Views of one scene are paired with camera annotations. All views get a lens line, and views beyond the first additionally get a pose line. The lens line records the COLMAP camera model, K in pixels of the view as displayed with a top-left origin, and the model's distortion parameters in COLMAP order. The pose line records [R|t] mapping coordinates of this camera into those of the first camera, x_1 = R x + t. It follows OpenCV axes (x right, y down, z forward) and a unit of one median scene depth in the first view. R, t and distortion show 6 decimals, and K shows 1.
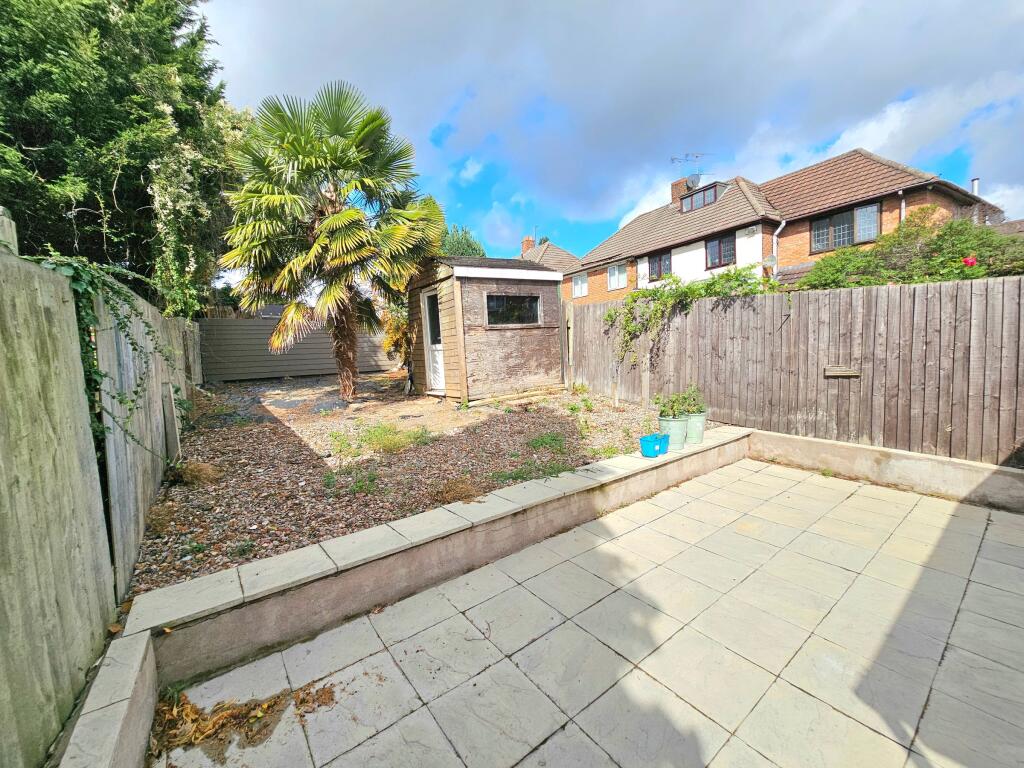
lens RADIAL K [[417.1, 0, 507.3], [0, 417.1, 380.3], [0, 0, 1]] dist [-0.001380, 0.000509]
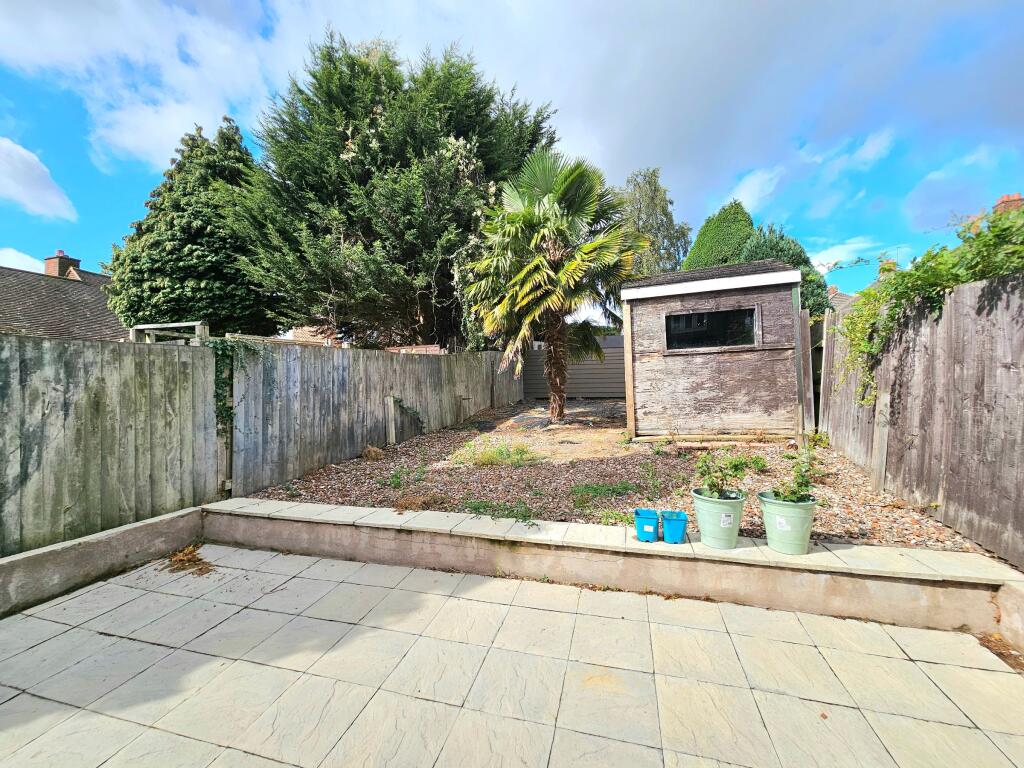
lens RADIAL K [[417.1, 0, 506.2], [0, 417.1, 377.3], [0, 0, 1]] dist [-0.001380, 0.000509]
pose [[0.600375, 0.018601, -0.799502, 0.519518], [-0.067007, 0.997384, -0.027114, -0.036207], [0.796906, 0.069851, 0.600051, 0.262155]]
